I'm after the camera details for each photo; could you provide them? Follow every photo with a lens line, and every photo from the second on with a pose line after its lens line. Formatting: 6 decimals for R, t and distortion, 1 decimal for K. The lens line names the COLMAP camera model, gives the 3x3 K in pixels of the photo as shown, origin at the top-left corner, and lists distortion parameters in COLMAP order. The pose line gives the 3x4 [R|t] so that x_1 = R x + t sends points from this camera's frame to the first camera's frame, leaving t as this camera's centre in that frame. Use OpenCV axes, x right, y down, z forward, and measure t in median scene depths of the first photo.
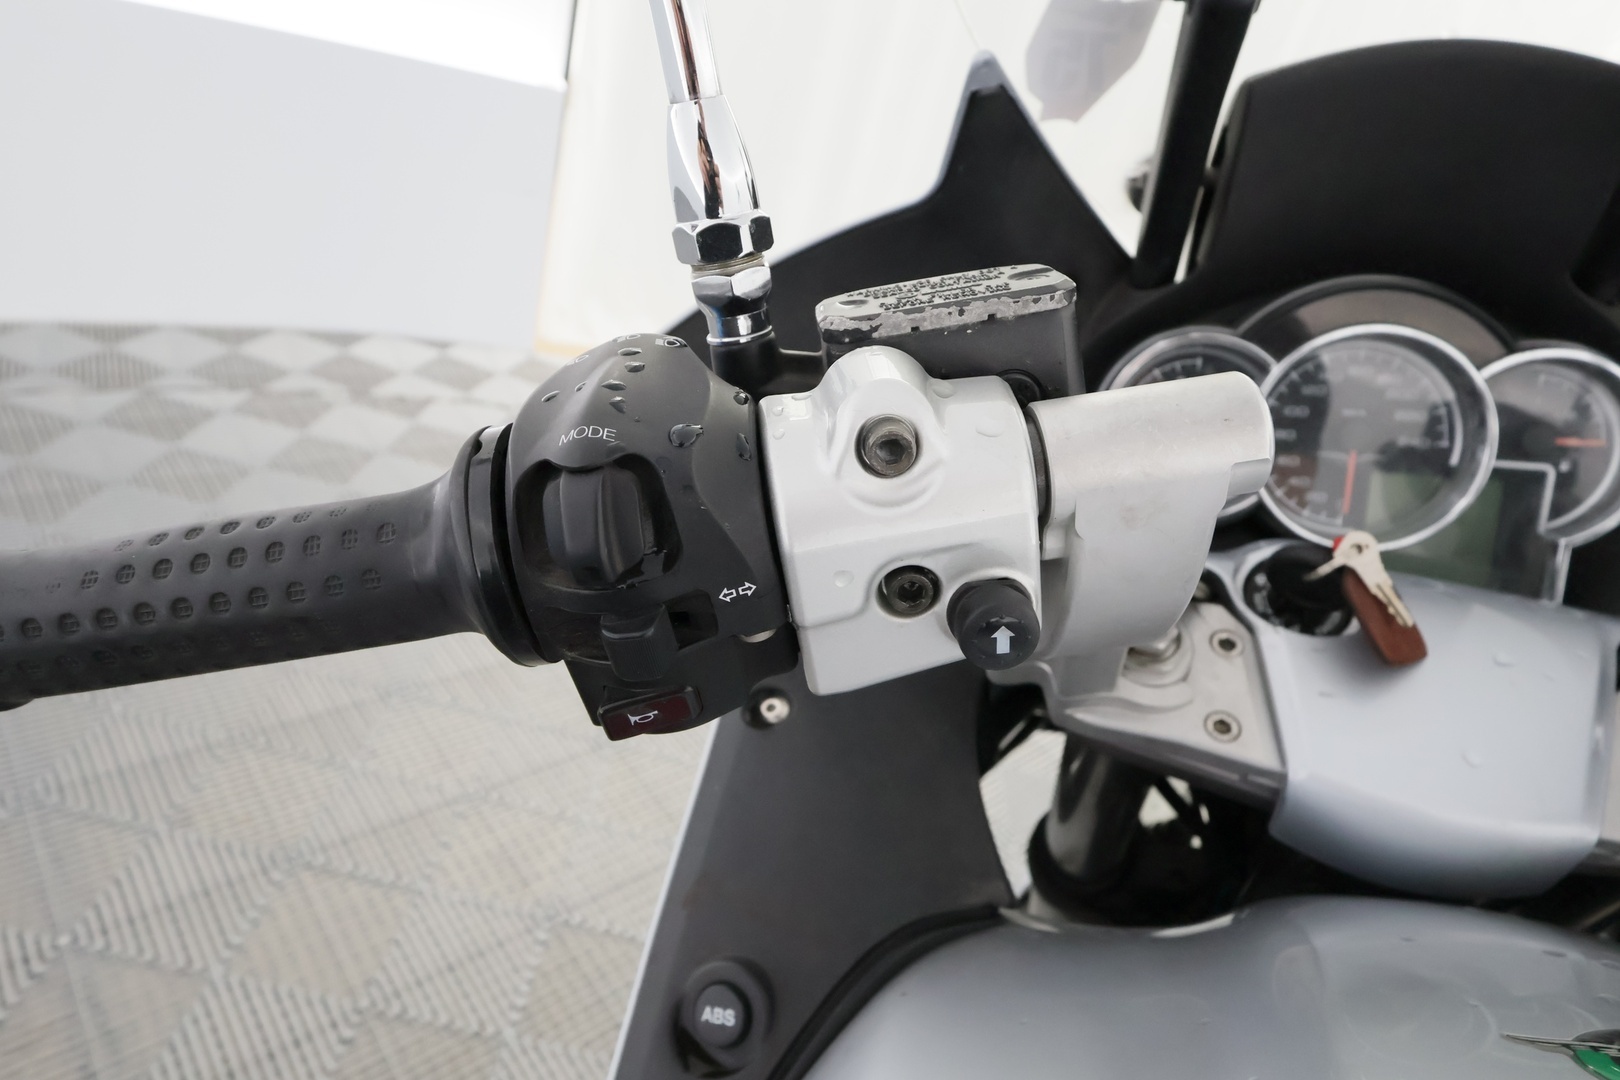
lens RADIAL K [[966.7, 0, 810.0], [0, 966.7, 540.0], [0, 0, 1]] dist [-0.001913, -0.001324]
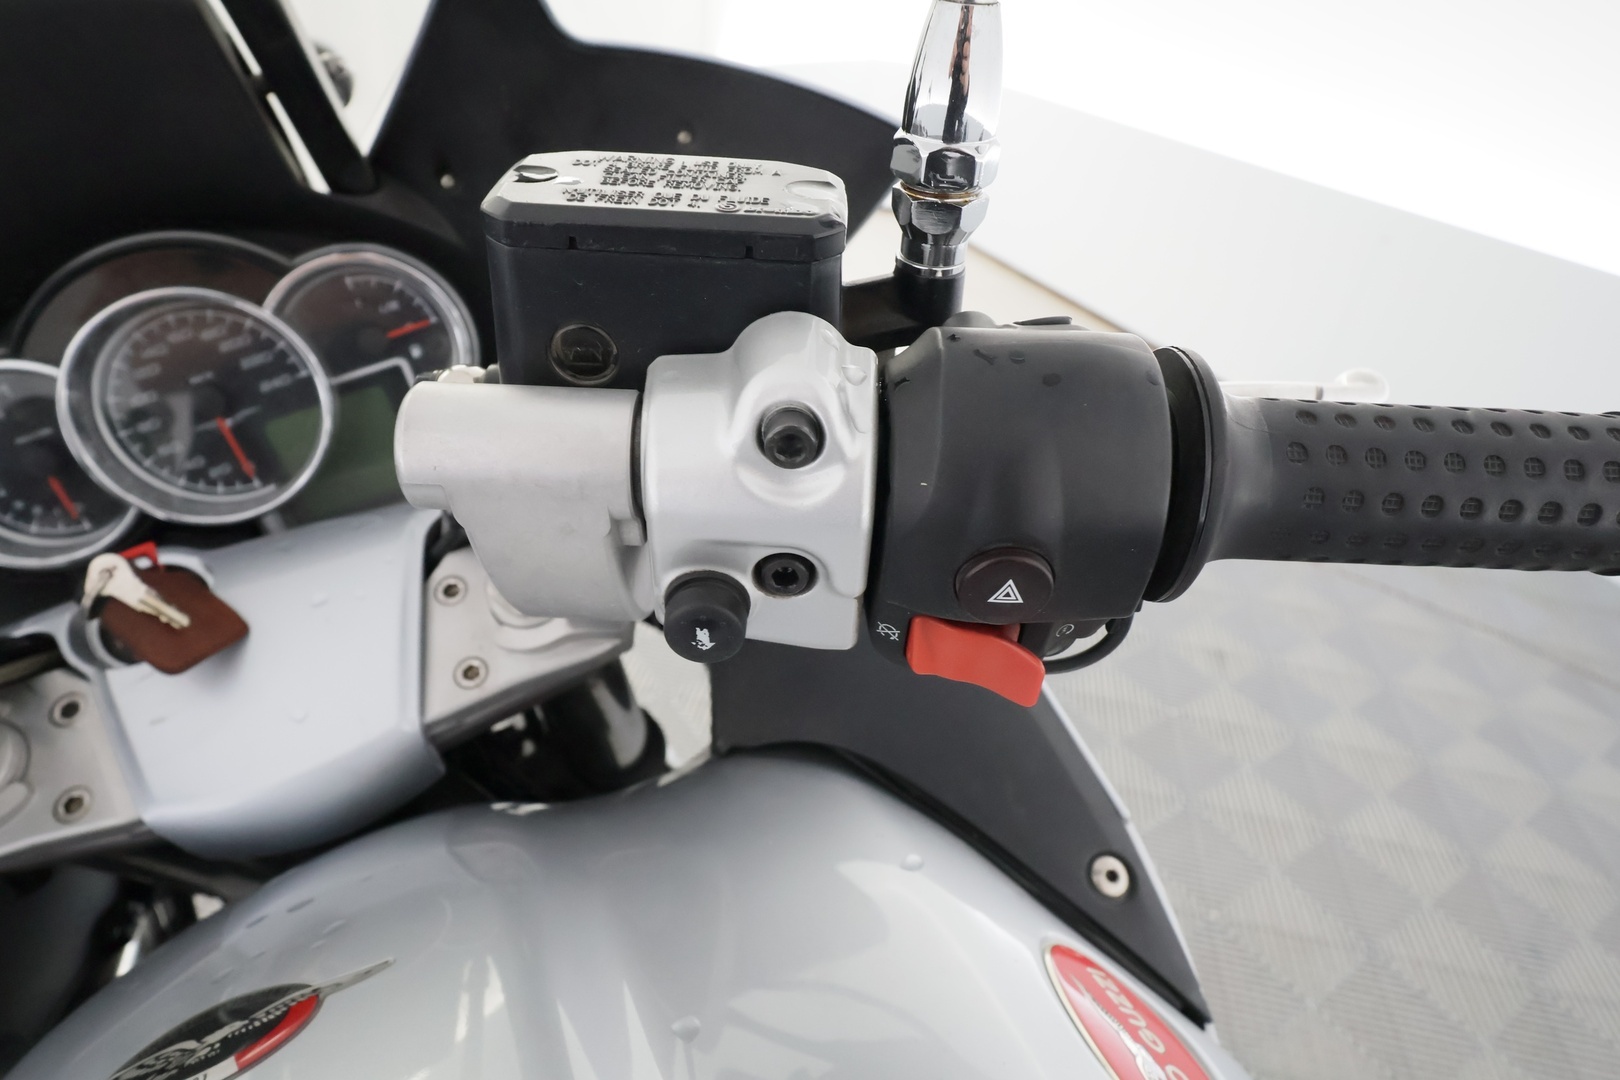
lens RADIAL K [[964.7, 0, 820.7], [0, 964.7, 529.5], [0, 0, 1]] dist [0.002475, 0.000211]
pose [[0.784301, -0.469751, 0.405224, 0.633964], [0.408034, 0.882621, 0.233428, 0.029437], [-0.467312, -0.017733, 0.883915, -0.141654]]
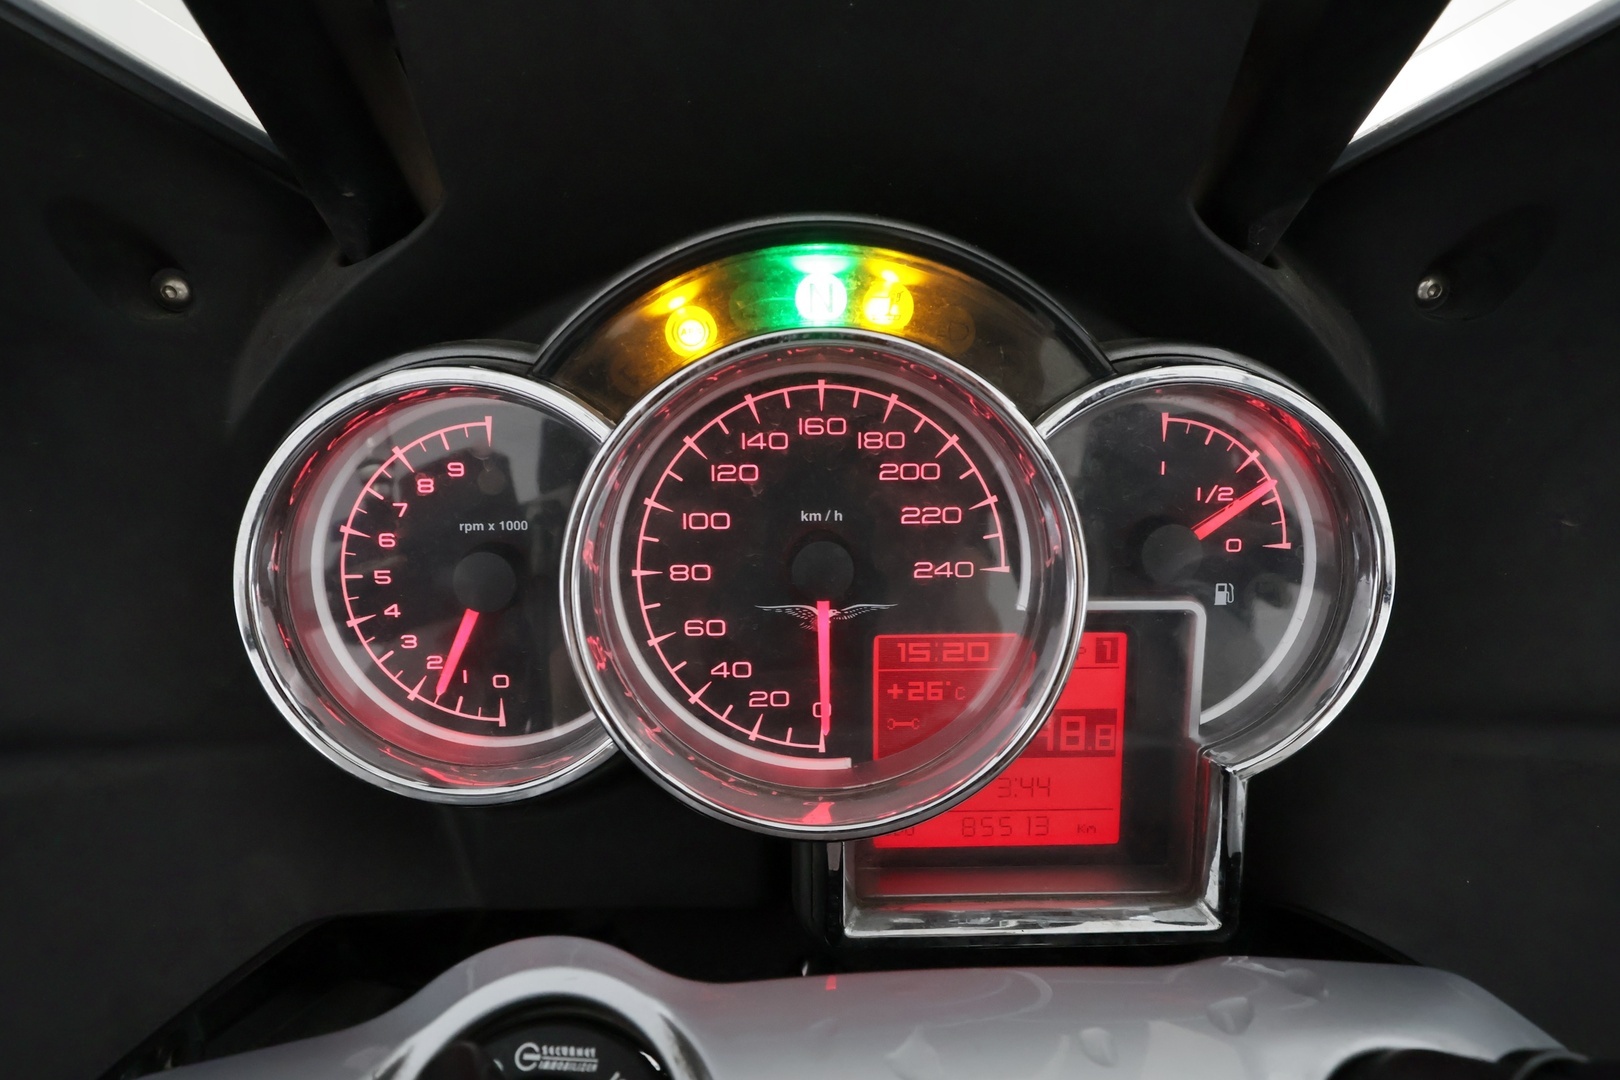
lens RADIAL K [[993.1, 0, 807.9], [0, 993.1, 535.3], [0, 0, 1]] dist [0.008669, 0.000910]
pose [[0.961890, -0.102621, 0.253449, 0.472181], [0.100223, 0.994713, 0.022389, -0.144791], [-0.254406, 0.003865, 0.967090, 0.586123]]
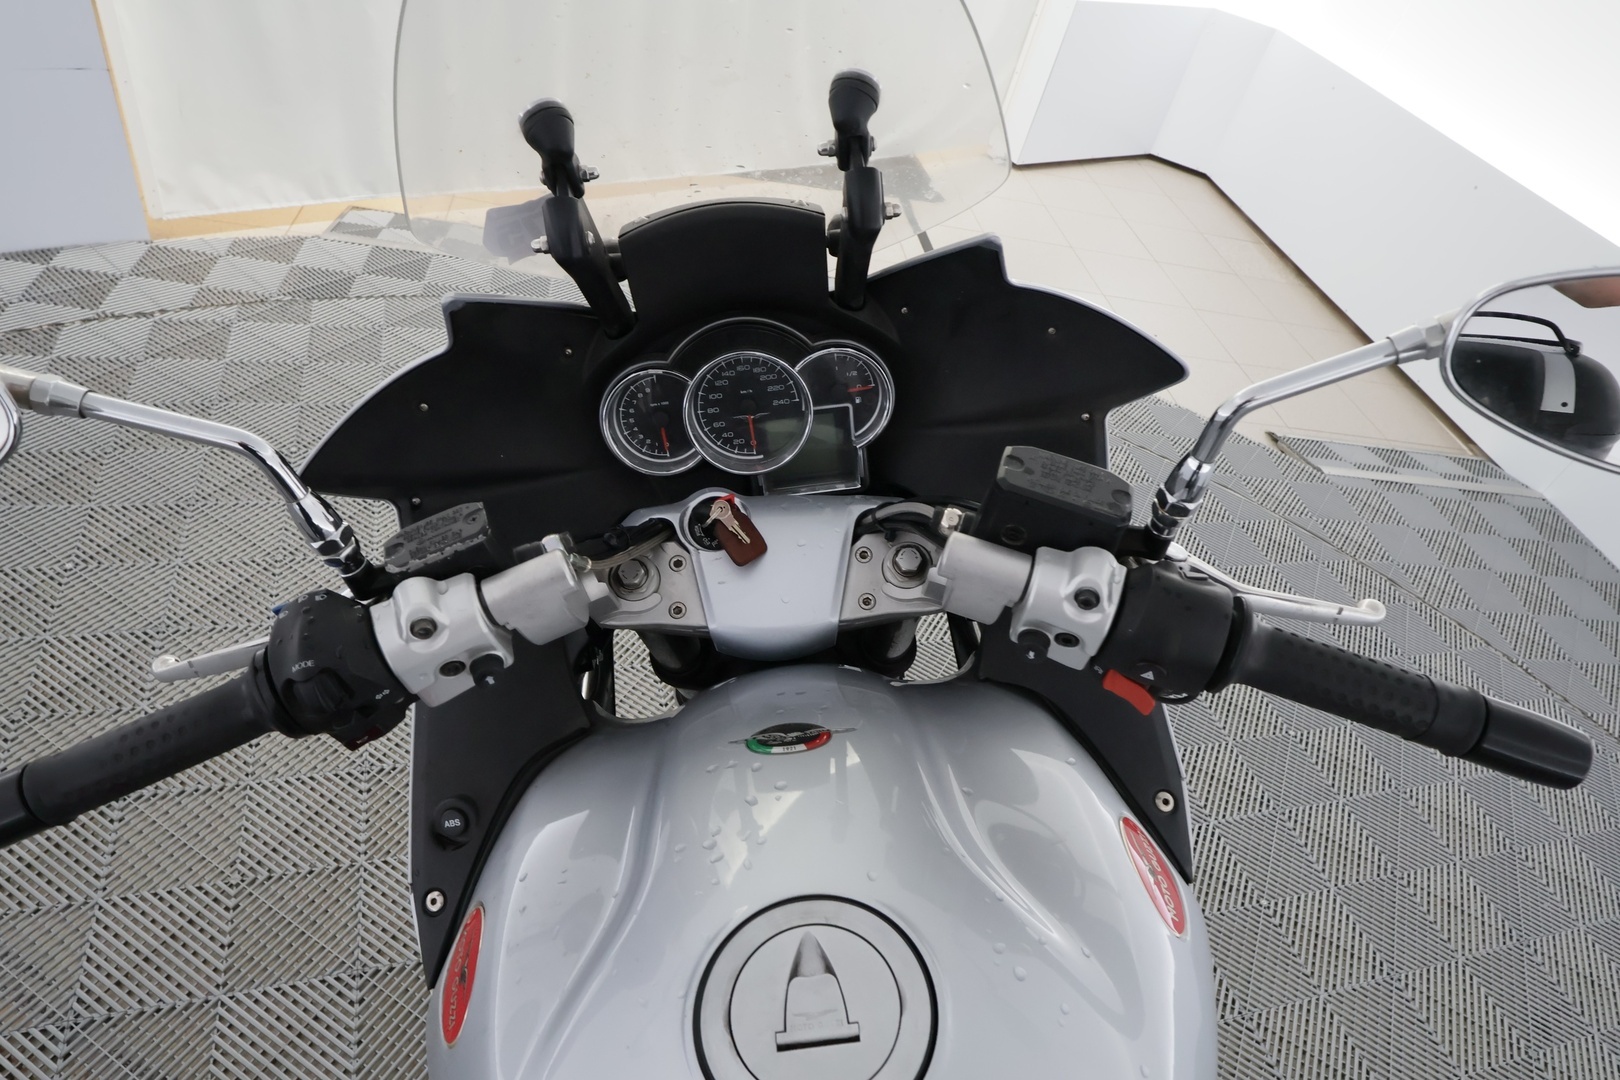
lens RADIAL K [[993.1, 0, 807.9], [0, 993.1, 535.3], [0, 0, 1]] dist [0.008669, 0.000910]
pose [[0.943186, -0.267359, 0.197281, 0.272701], [0.205131, 0.935628, 0.287264, -0.406447], [-0.261384, -0.230475, 0.937315, -0.793480]]
